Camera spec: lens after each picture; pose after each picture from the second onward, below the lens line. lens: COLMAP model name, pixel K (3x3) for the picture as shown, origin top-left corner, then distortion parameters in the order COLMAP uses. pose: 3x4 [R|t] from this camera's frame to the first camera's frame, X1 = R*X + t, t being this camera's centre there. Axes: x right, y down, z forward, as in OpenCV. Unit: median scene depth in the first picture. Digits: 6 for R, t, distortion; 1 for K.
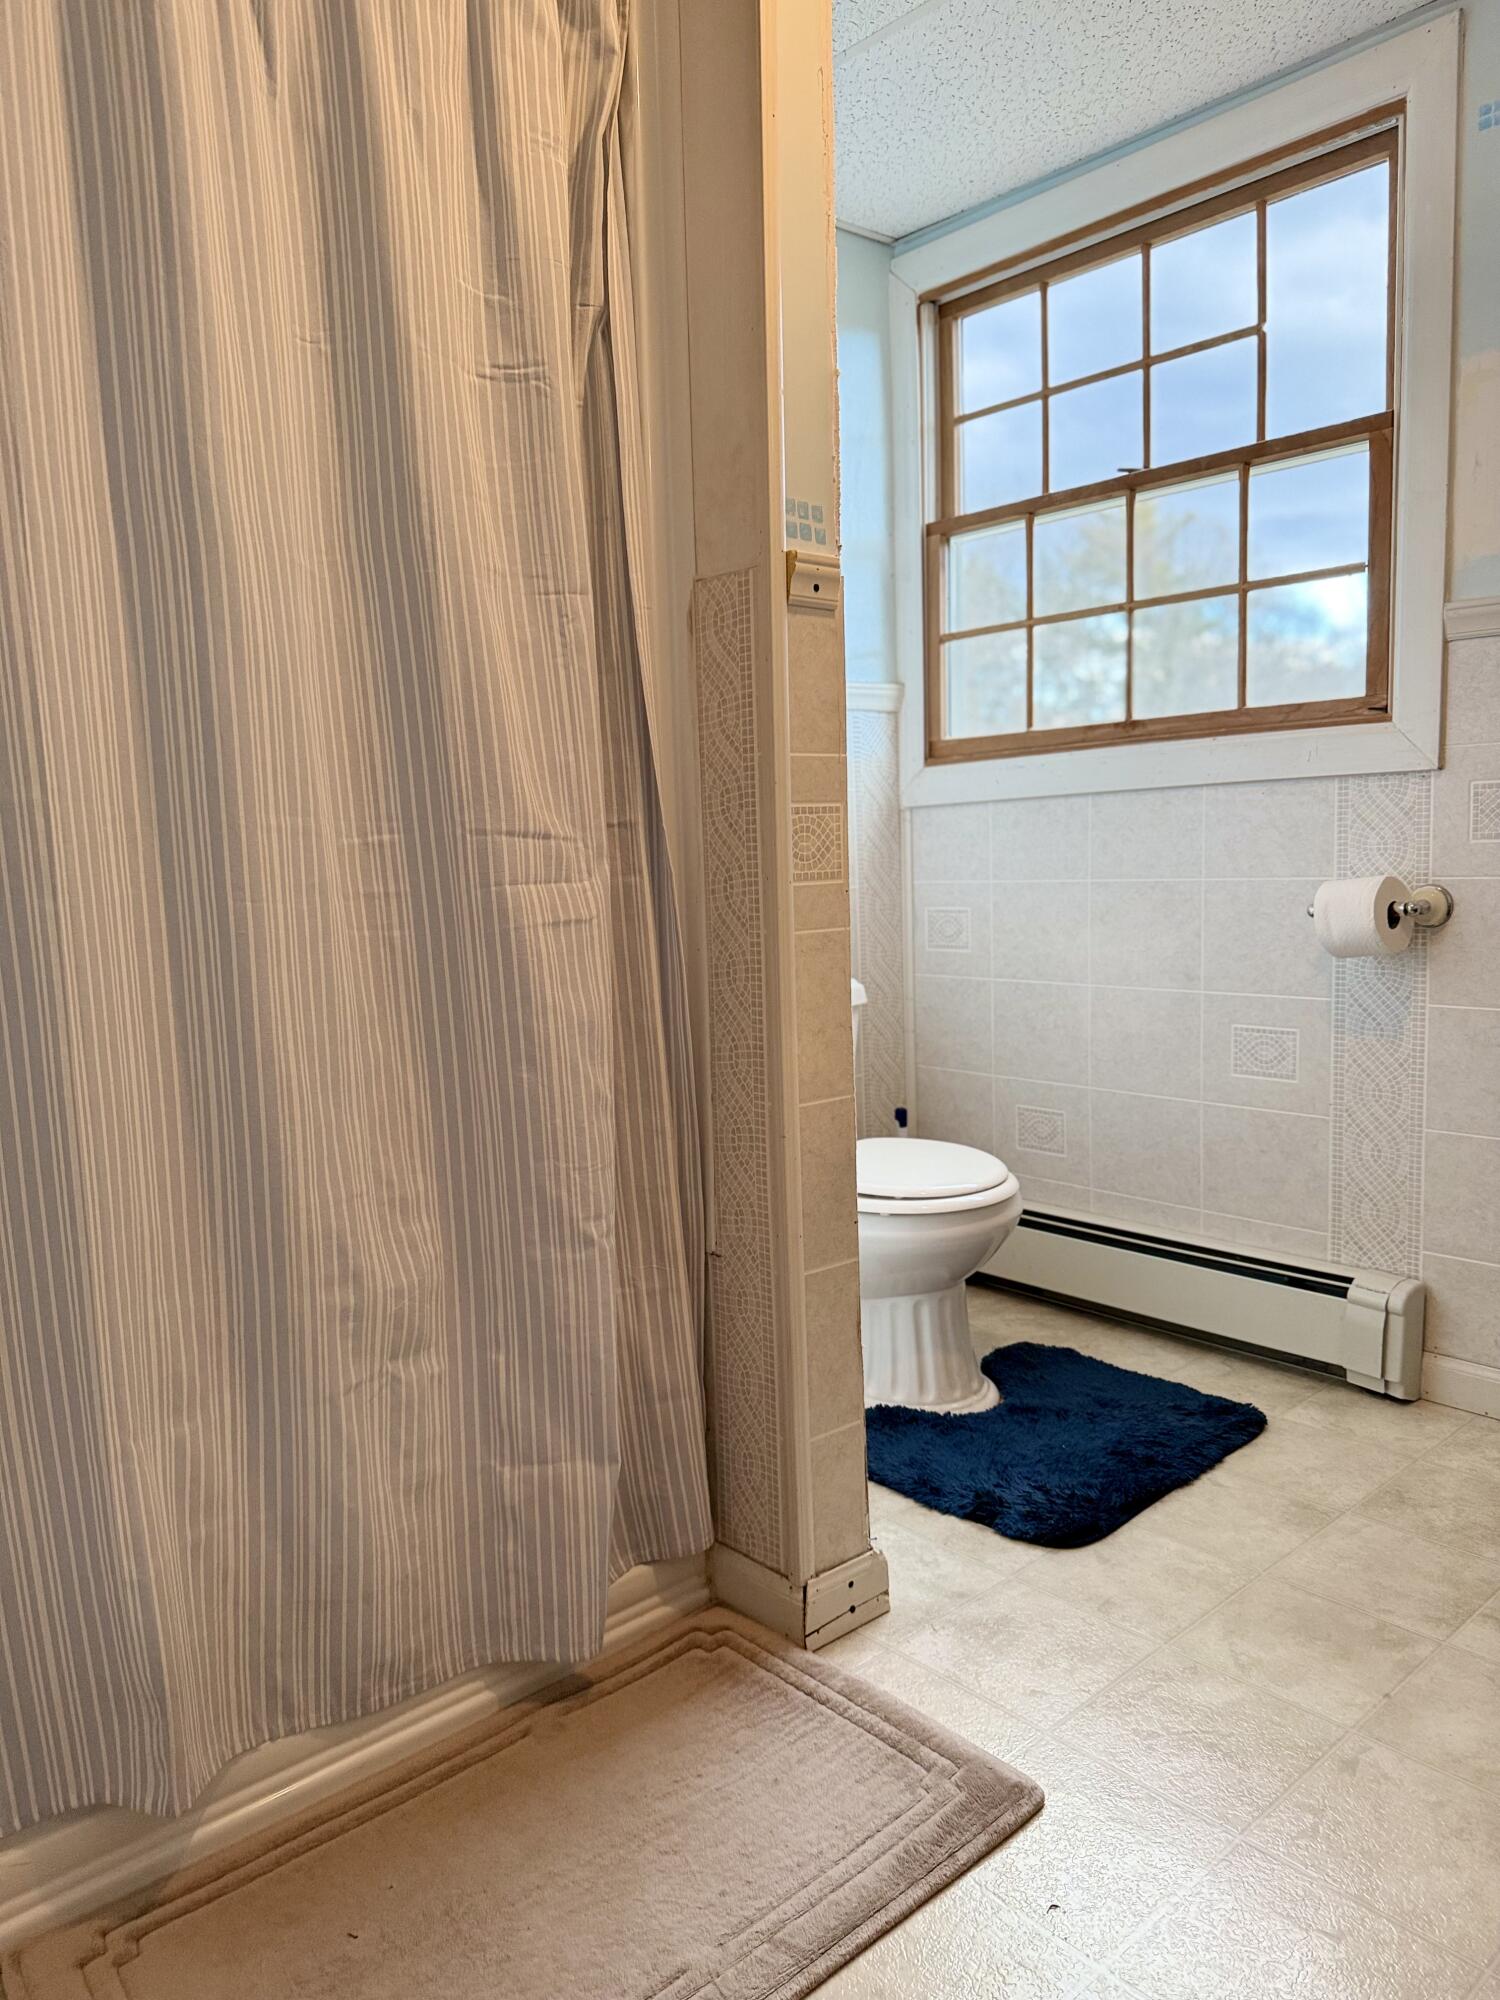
lens RADIAL K [[1408.7, 0, 750.0], [0, 1408.7, 1000.0], [0, 0, 1]] dist [0.063111, -0.075161]
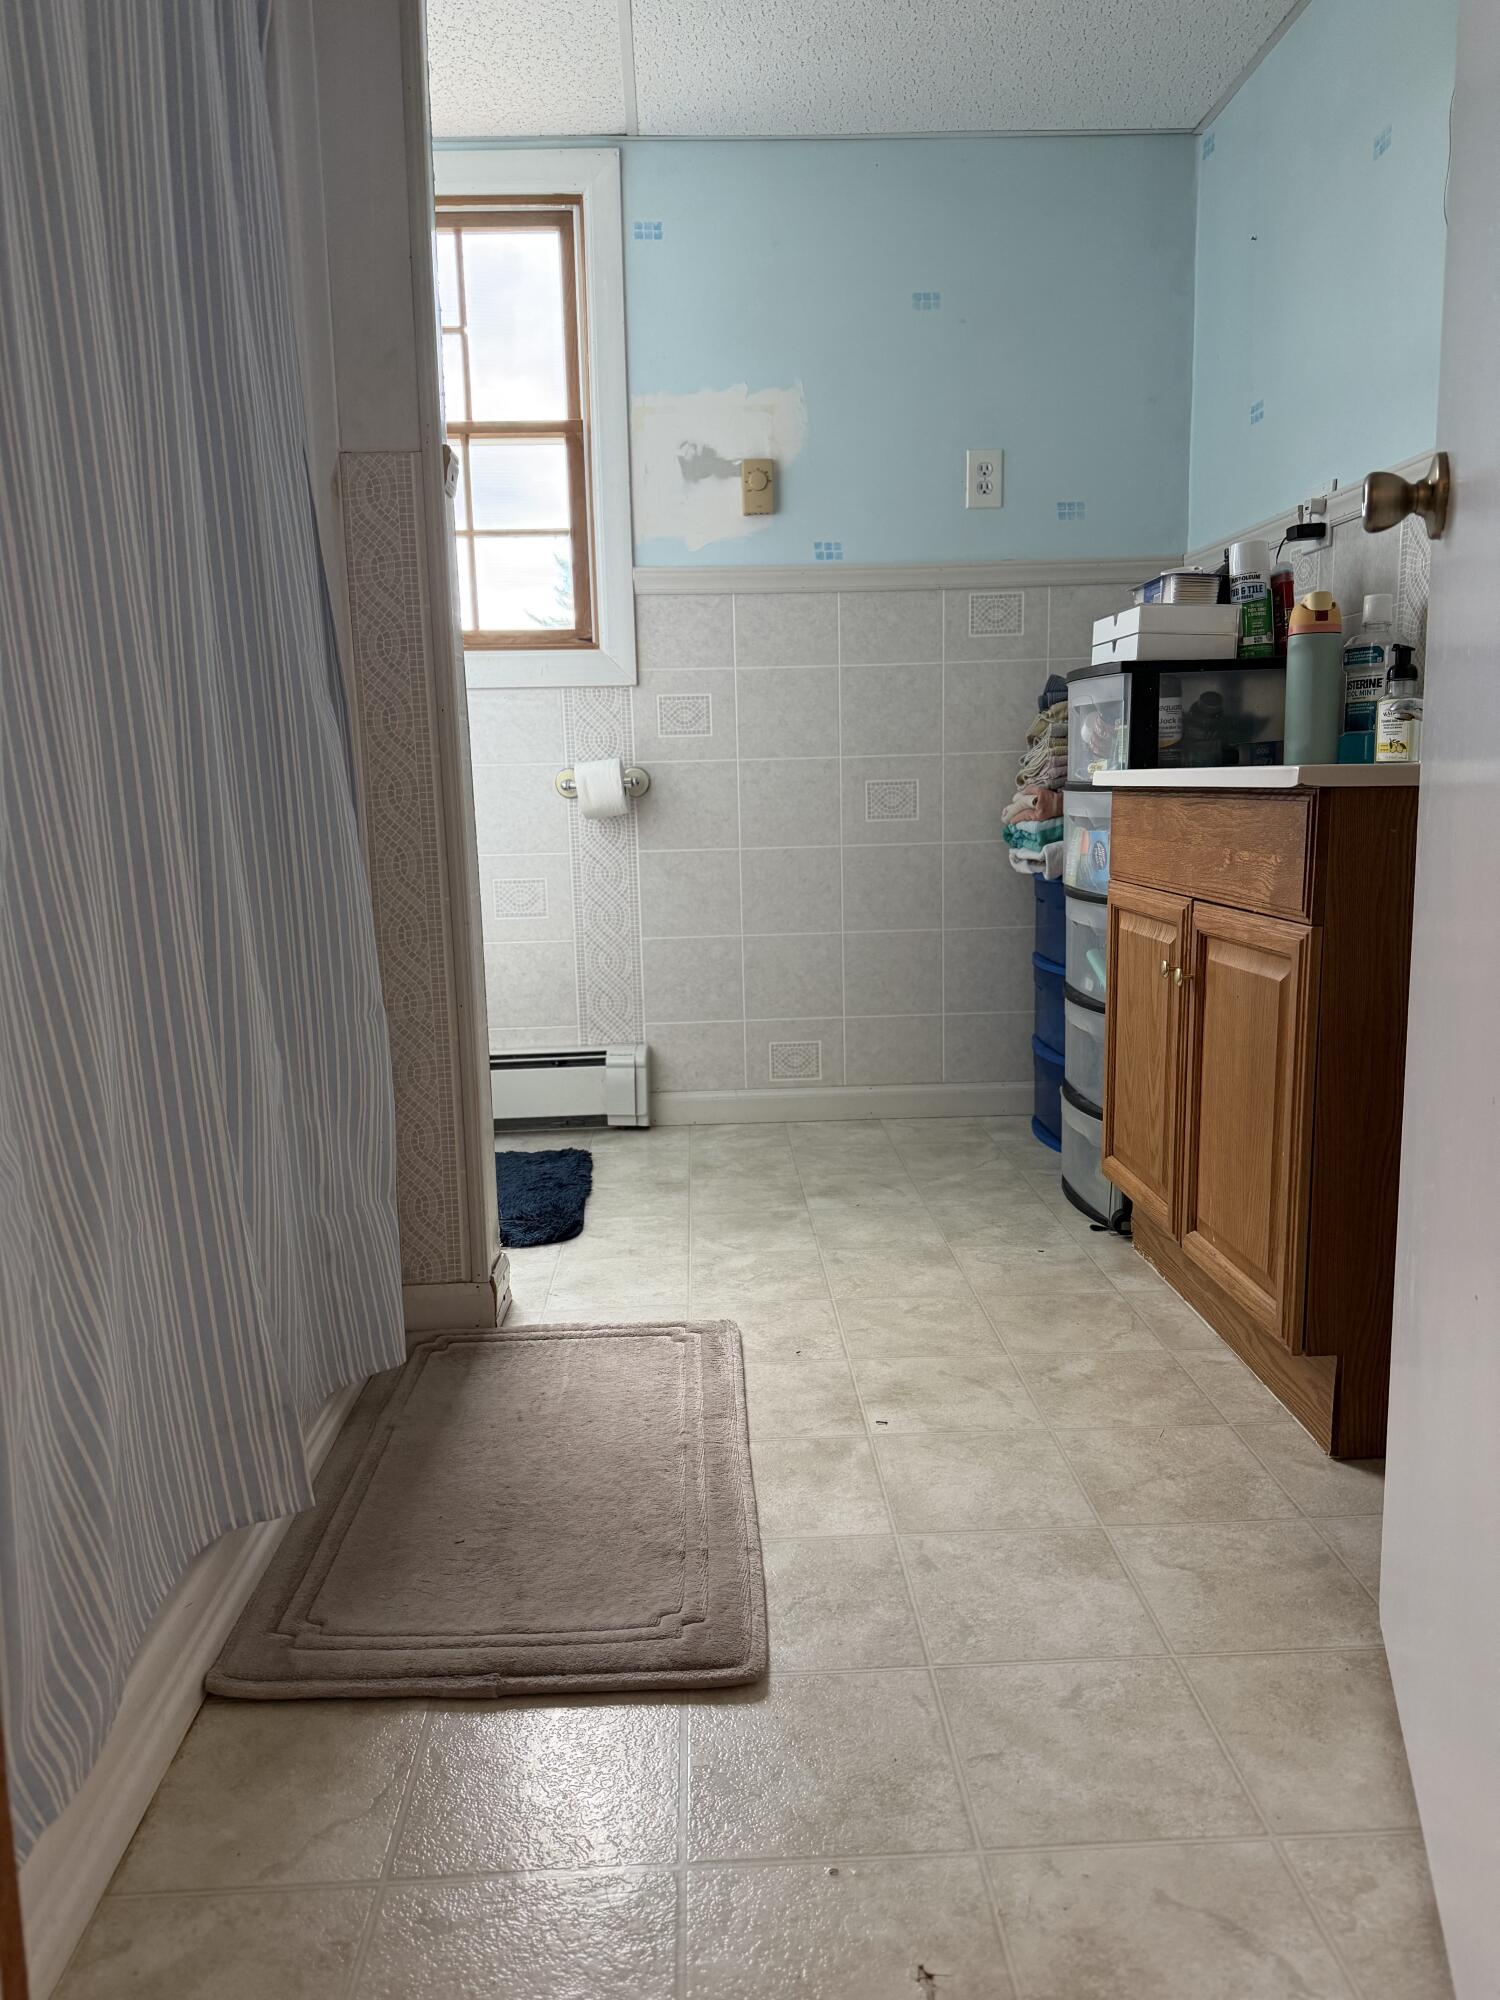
lens RADIAL K [[1408.7, 0, 750.0], [0, 1408.7, 1000.0], [0, 0, 1]] dist [0.063111, -0.075161]
pose [[0.626658, -0.094741, 0.773514, -0.614651], [0.084887, 0.994975, 0.053095, 0.093951], [-0.774657, 0.032389, 0.631551, 0.017504]]
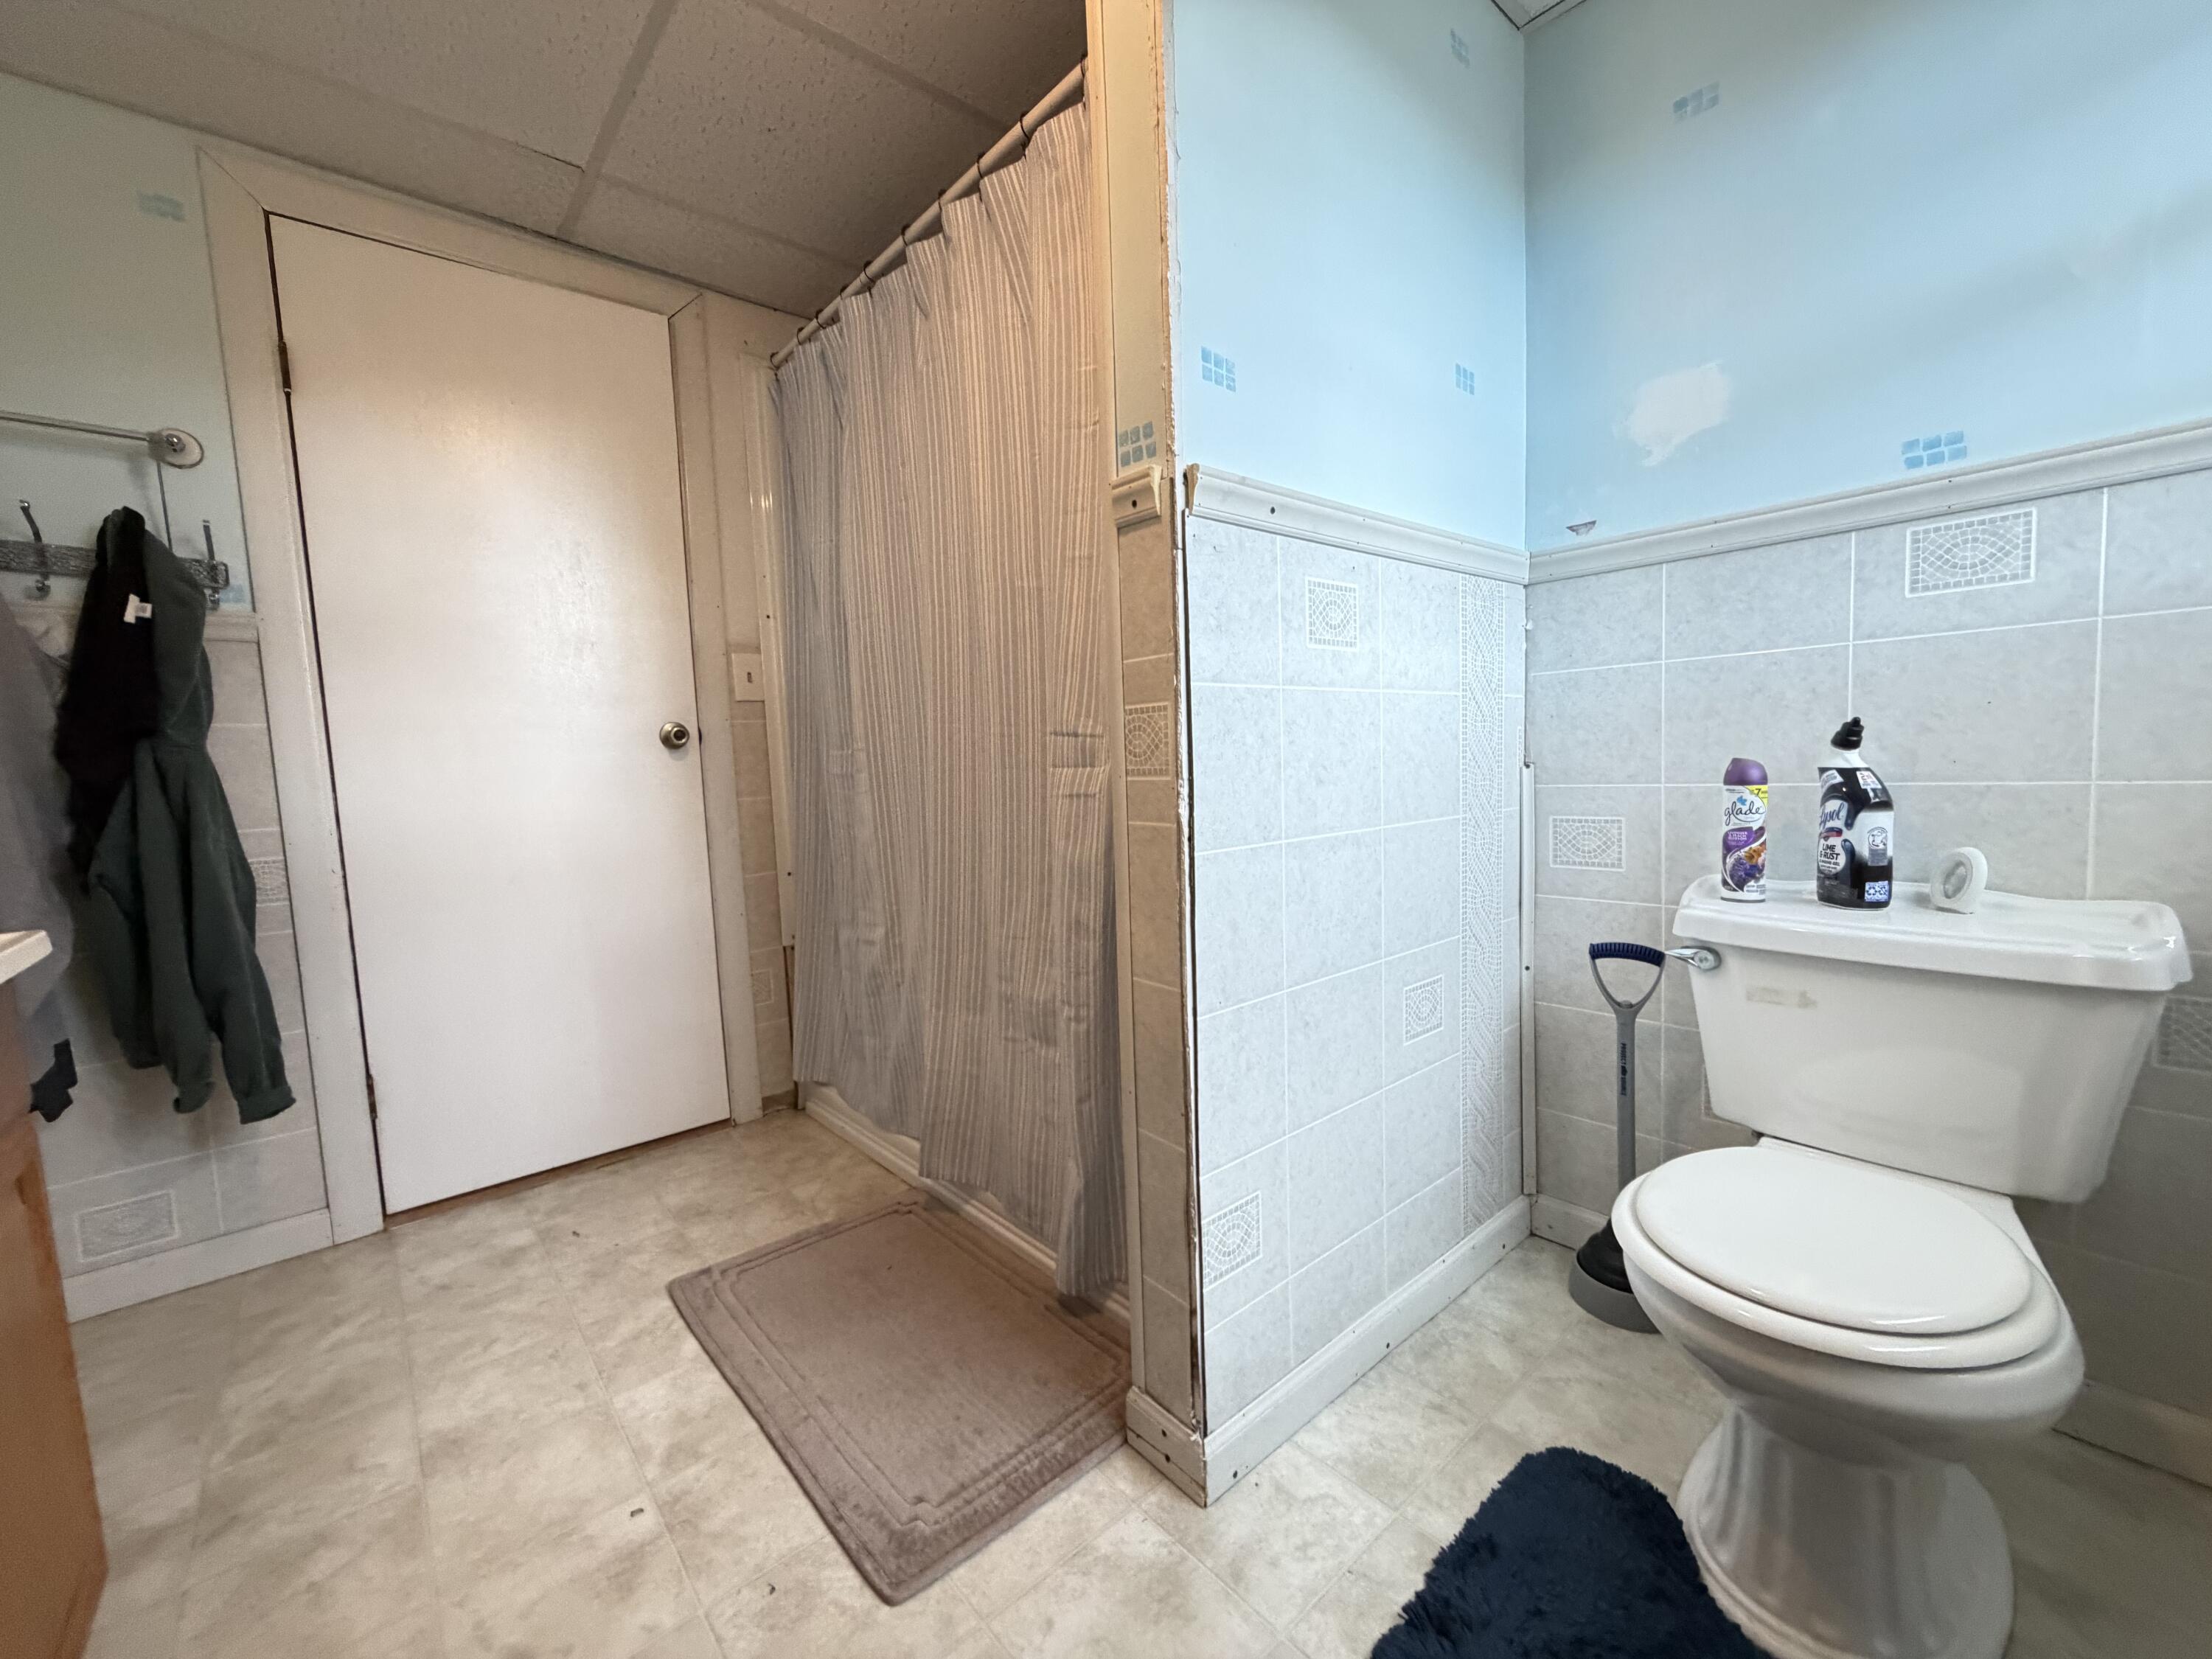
lens RADIAL K [[891.1, 0, 1104.4], [0, 891.1, 816.3], [0, 0, 1]] dist [0.000996, 0.000011]
pose [[-0.004287, 0.106758, -0.994276, 0.565117], [-0.070026, 0.991812, 0.106795, -0.097342], [0.997536, 0.070083, 0.003224, 0.756186]]
